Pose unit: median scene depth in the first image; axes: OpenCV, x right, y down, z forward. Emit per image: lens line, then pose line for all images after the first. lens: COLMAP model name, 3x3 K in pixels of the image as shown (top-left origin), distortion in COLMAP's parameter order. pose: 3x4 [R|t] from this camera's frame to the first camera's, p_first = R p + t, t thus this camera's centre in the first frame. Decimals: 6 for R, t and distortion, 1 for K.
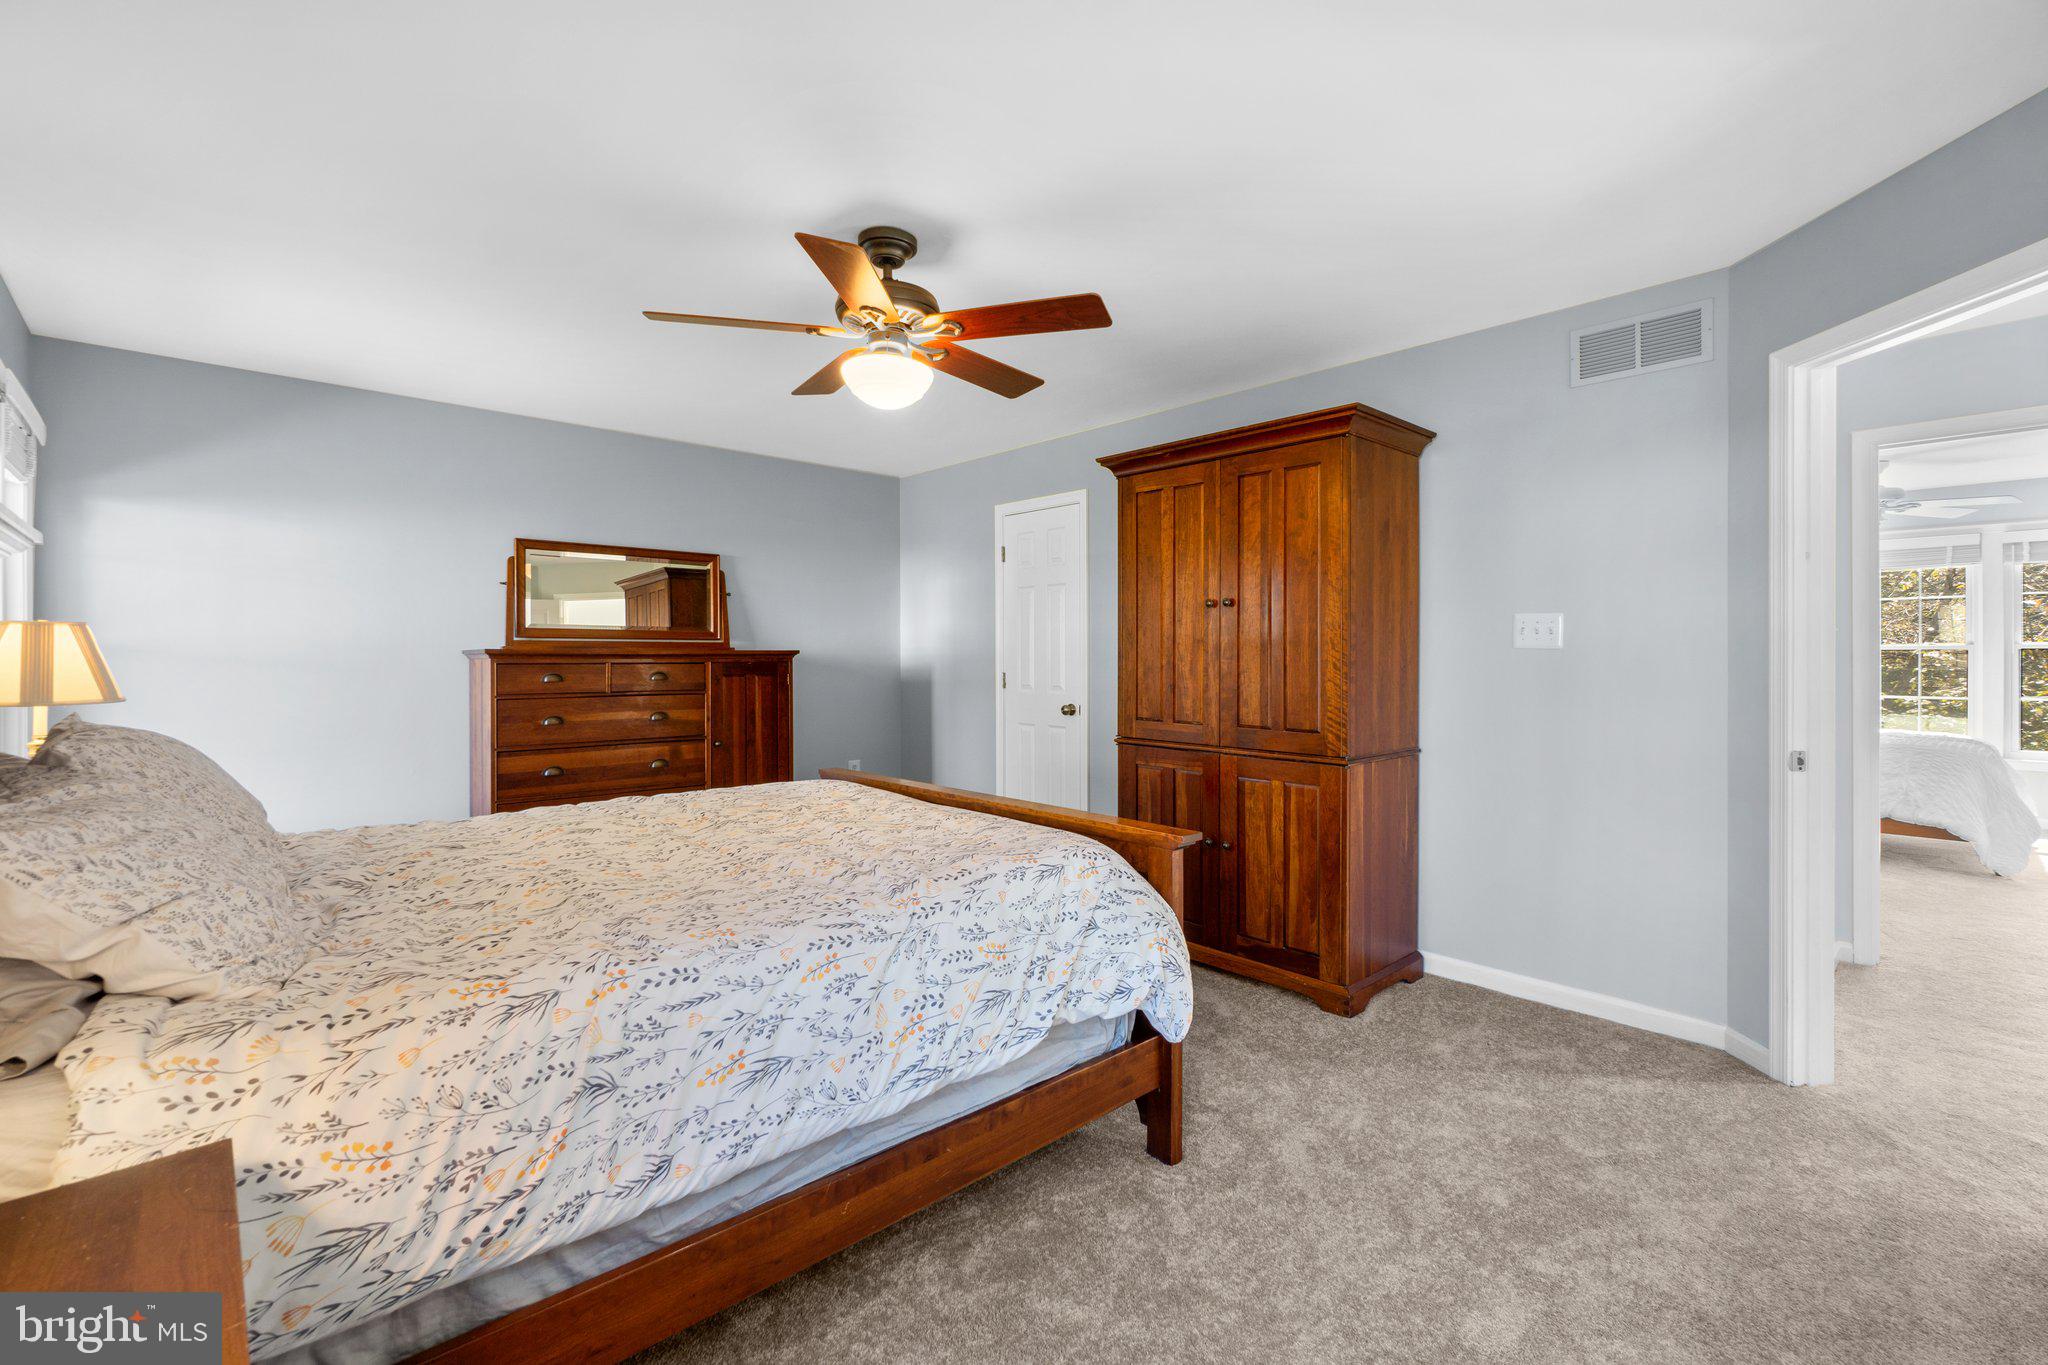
lens RADIAL K [[886.1, 0, 1026.9], [0, 886.1, 661.1], [0, 0, 1]] dist [-0.003442, 0.001393]
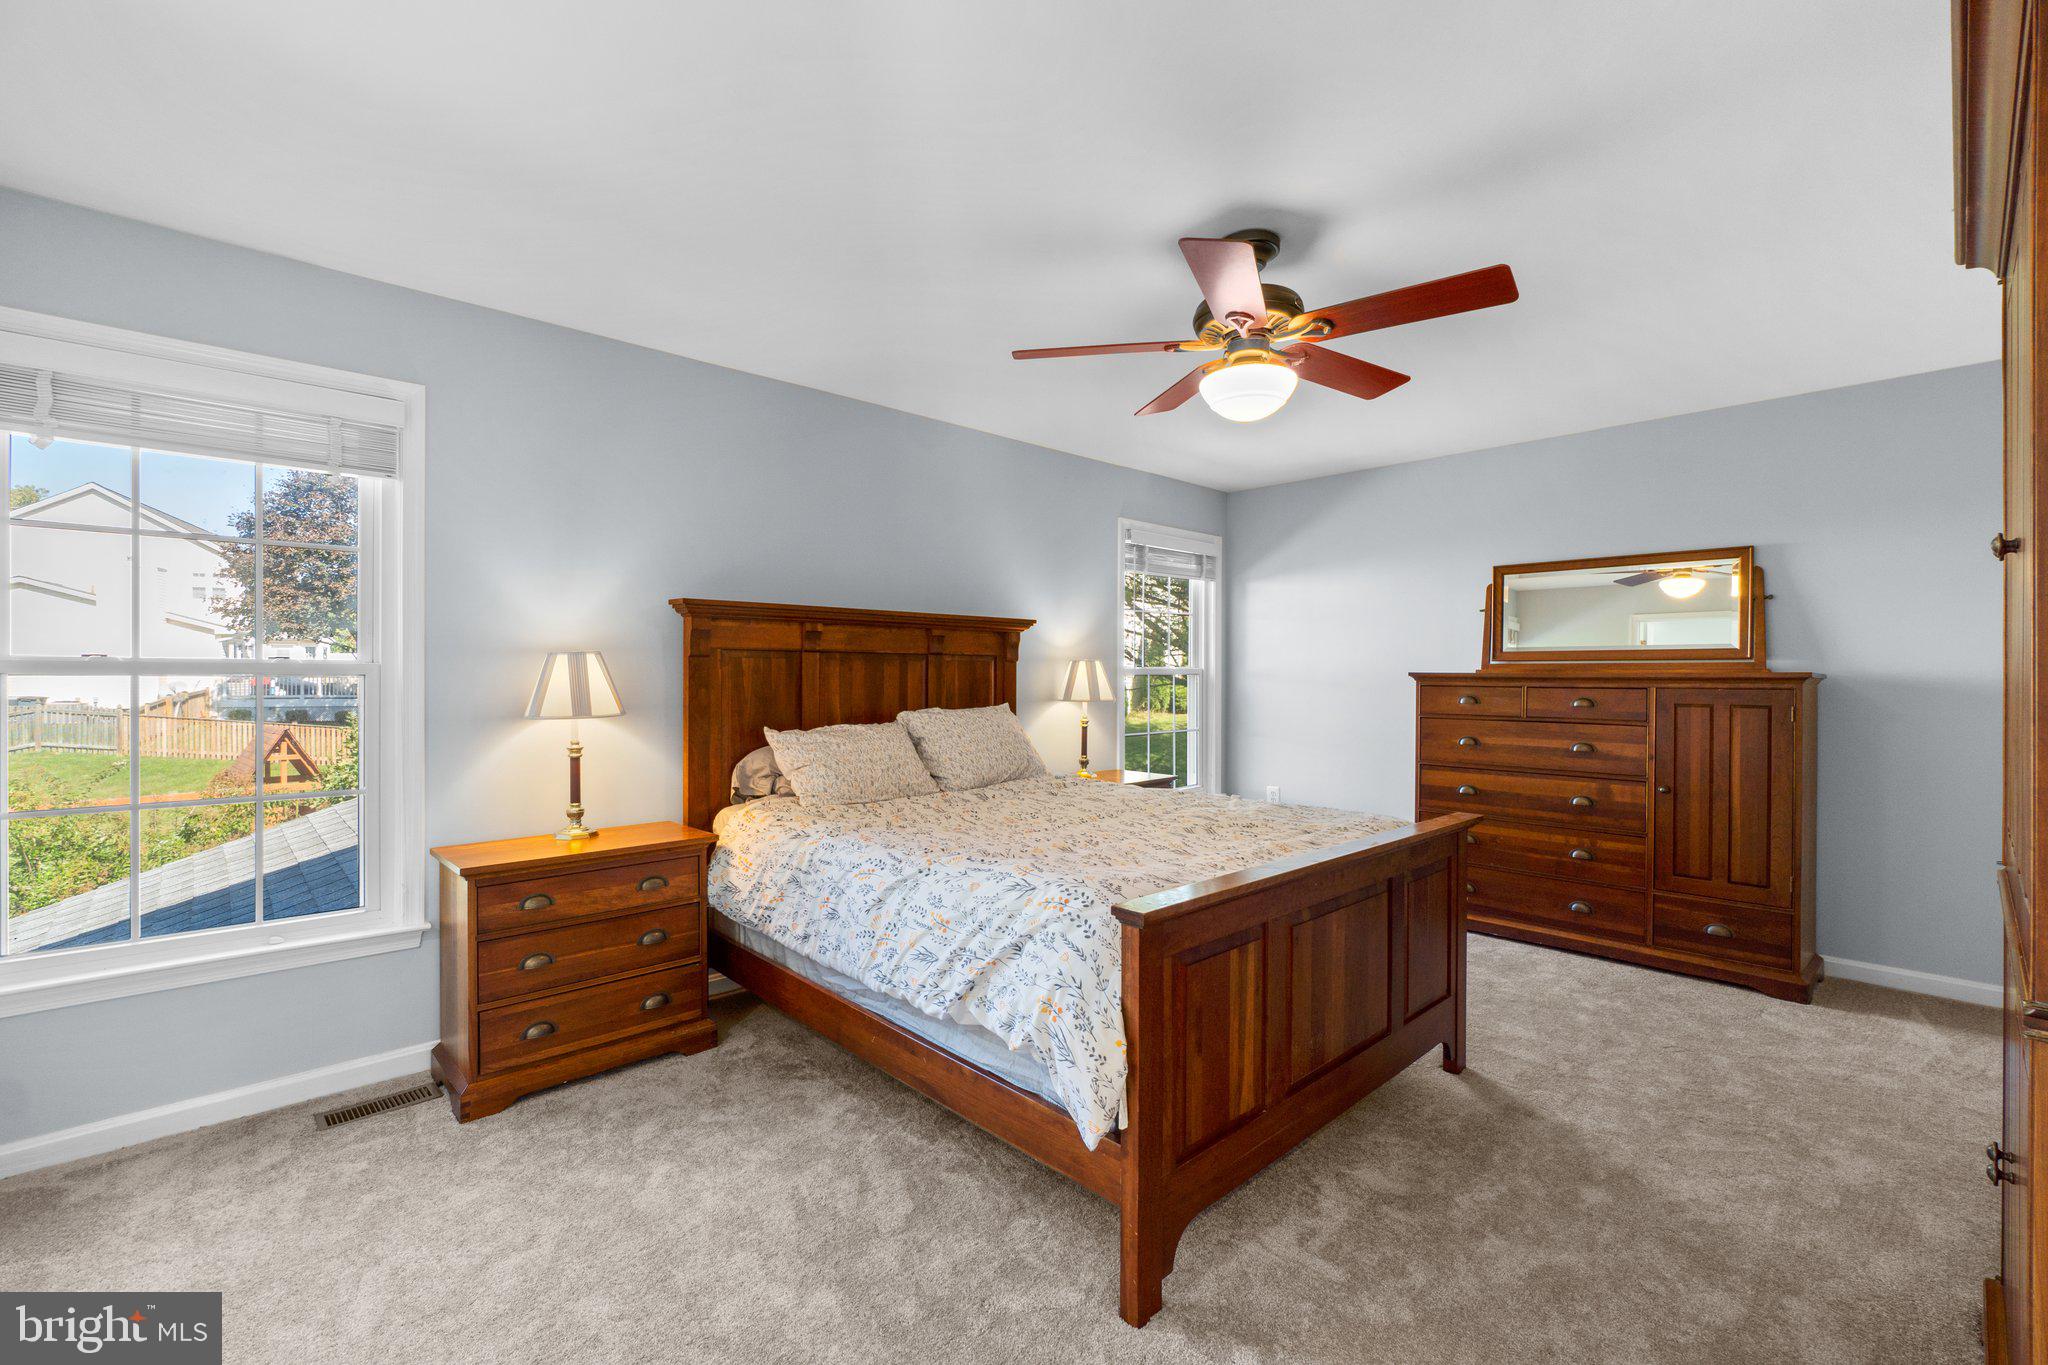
lens RADIAL K [[886.1, 0, 1027.9], [0, 886.1, 681.9], [0, 0, 1]] dist [-0.003442, 0.001393]
pose [[0.019554, 0.007082, -0.999784, 0.489638], [-0.012855, 0.999894, 0.006832, -0.002627], [0.999726, 0.012719, 0.019643, 0.458818]]
